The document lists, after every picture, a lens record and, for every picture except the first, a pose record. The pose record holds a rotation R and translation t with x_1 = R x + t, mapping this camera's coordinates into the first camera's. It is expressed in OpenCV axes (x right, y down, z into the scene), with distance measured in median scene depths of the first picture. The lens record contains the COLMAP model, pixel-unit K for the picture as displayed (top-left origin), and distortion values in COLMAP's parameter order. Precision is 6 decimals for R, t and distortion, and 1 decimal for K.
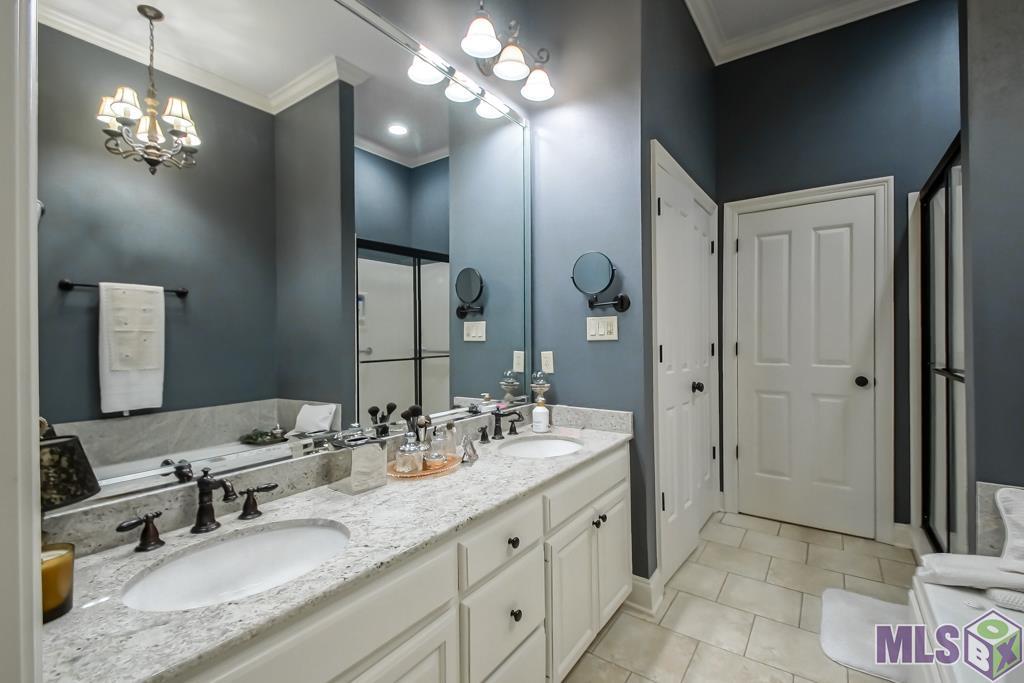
lens RADIAL K [[454.5, 0, 502.6], [0, 454.5, 331.8], [0, 0, 1]] dist [0.000986, -0.000120]
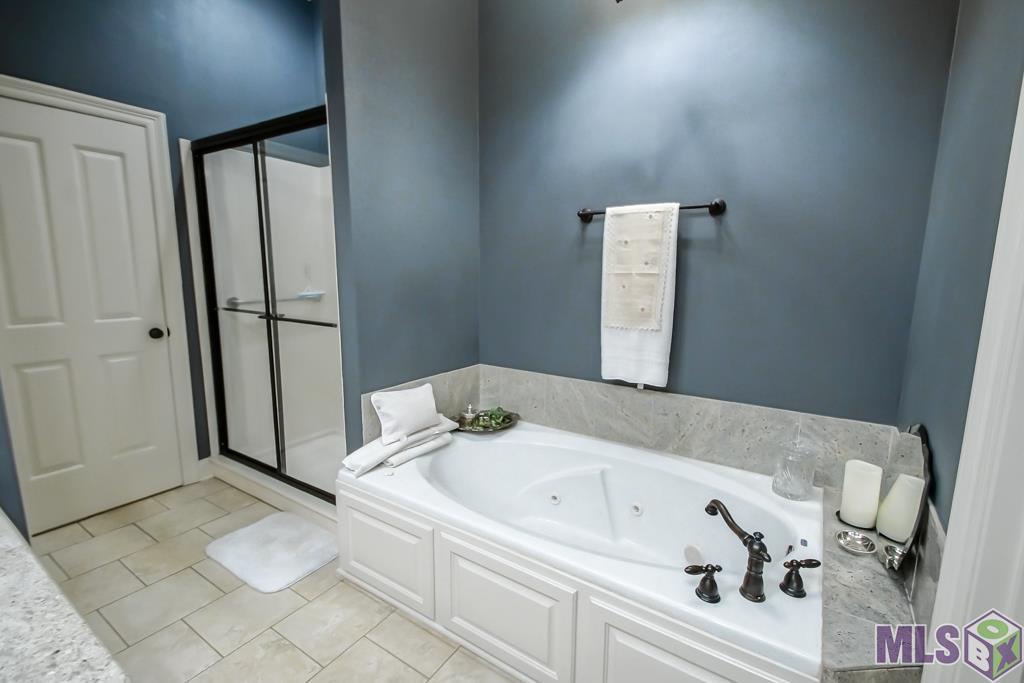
lens RADIAL K [[461.0, 0, 512.0], [0, 461.0, 341.5], [0, 0, 1]] dist [-0.000241, -0.000019]
pose [[-0.046096, -0.147149, 0.988040, -0.196904], [-0.016529, 0.989068, 0.146531, -0.026762], [-0.998800, -0.009577, -0.048024, 0.323929]]
